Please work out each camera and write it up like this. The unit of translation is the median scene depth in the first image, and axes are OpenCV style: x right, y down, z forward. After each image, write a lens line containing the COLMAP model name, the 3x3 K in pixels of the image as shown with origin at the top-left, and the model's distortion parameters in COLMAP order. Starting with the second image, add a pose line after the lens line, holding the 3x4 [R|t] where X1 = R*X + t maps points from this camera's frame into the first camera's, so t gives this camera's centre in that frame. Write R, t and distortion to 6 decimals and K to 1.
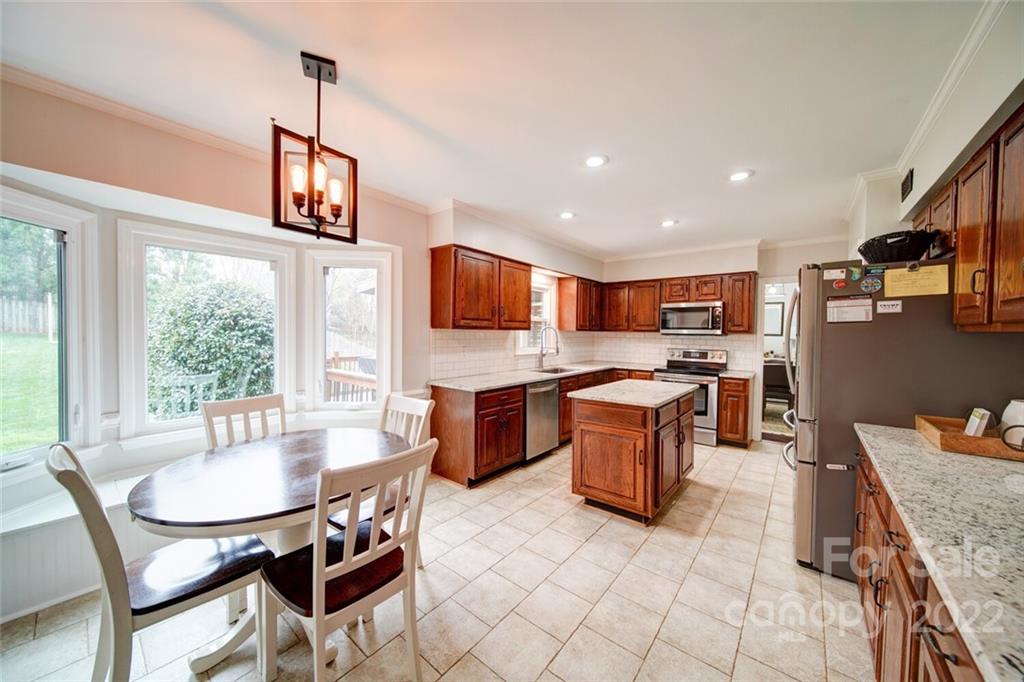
lens RADIAL K [[360.3, 0, 511.9], [0, 360.3, 339.3], [0, 0, 1]] dist [-0.000821, -0.001171]
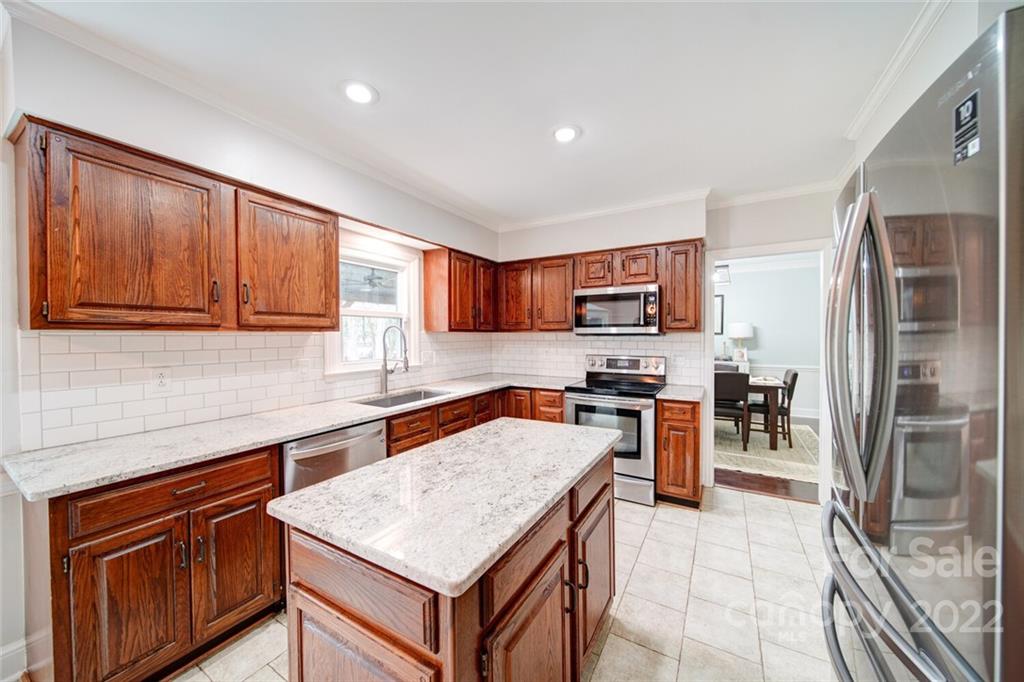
lens RADIAL K [[360.3, 0, 512.2], [0, 360.3, 340.7], [0, 0, 1]] dist [-0.000821, -0.001171]
pose [[0.988433, -0.018781, 0.150489, 0.277799], [0.019436, 0.999807, -0.002881, -0.004717], [-0.150406, 0.005772, 0.988607, 0.493657]]
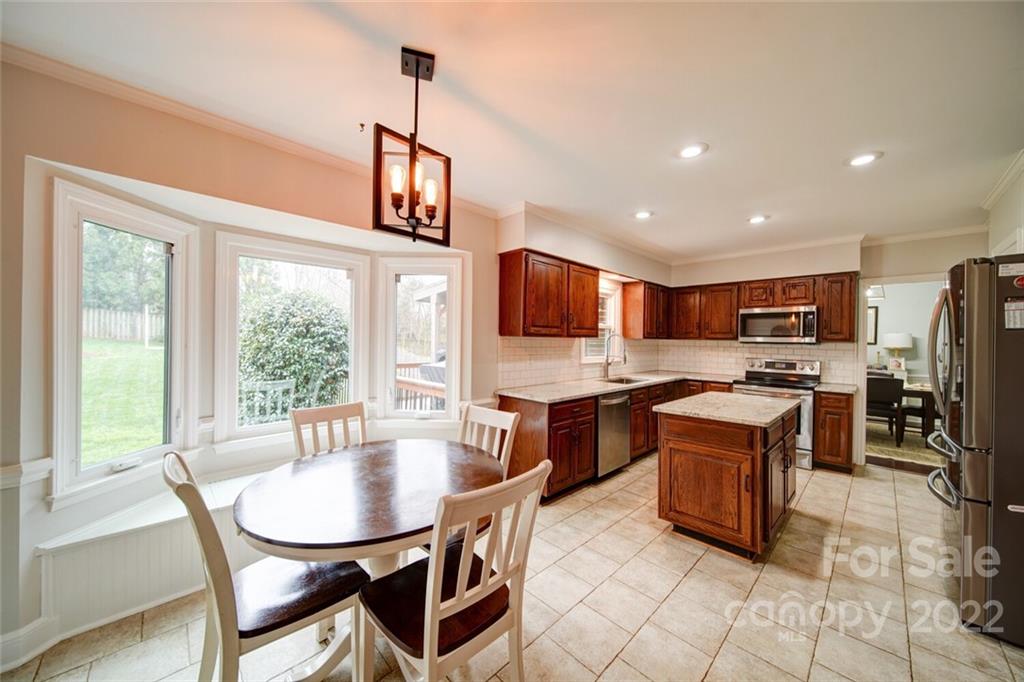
lens RADIAL K [[360.3, 0, 511.4], [0, 360.3, 340.0], [0, 0, 1]] dist [-0.000821, -0.001171]
pose [[0.993328, 0.001488, -0.115310, -0.078772], [-0.003692, 0.999815, -0.018901, -0.001358], [0.115261, 0.019201, 0.993150, 0.041057]]
